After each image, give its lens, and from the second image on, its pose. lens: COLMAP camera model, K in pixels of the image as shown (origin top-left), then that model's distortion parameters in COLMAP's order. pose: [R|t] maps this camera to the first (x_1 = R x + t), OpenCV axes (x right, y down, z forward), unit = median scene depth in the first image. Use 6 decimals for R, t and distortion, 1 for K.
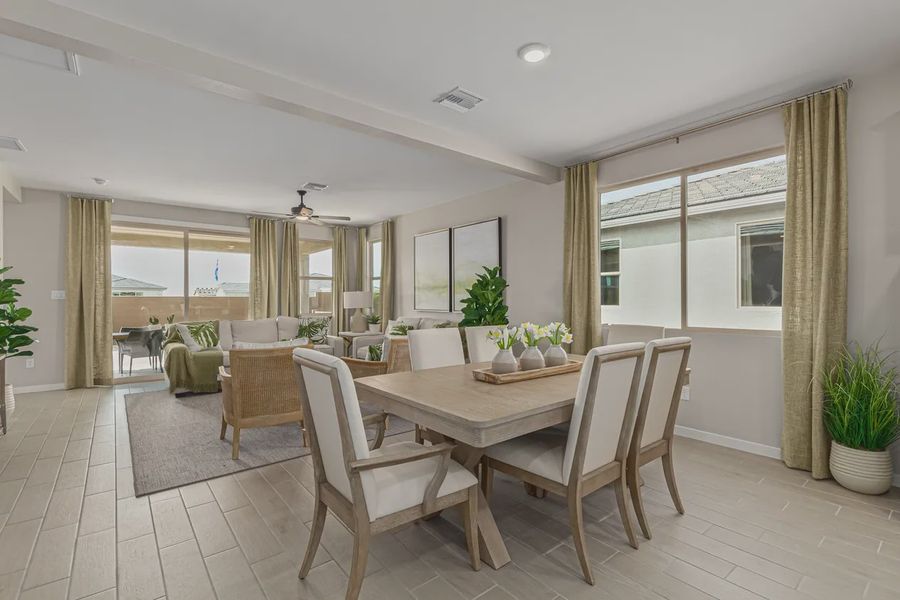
lens RADIAL K [[417.1, 0, 452.0], [0, 417.1, 298.1], [0, 0, 1]] dist [0.006951, -0.002992]
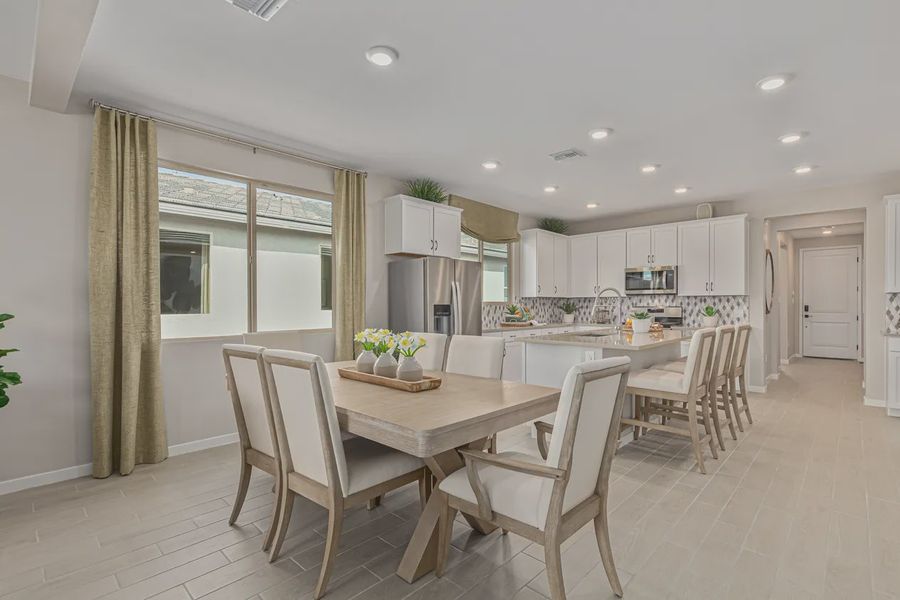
lens RADIAL K [[417.1, 0, 458.3], [0, 417.1, 307.3], [0, 0, 1]] dist [0.006951, -0.002992]
pose [[-0.133273, -0.003335, 0.991074, -0.375634], [-0.001562, 0.999994, 0.003155, 0.002382], [-0.991078, -0.001127, -0.133278, 0.444086]]
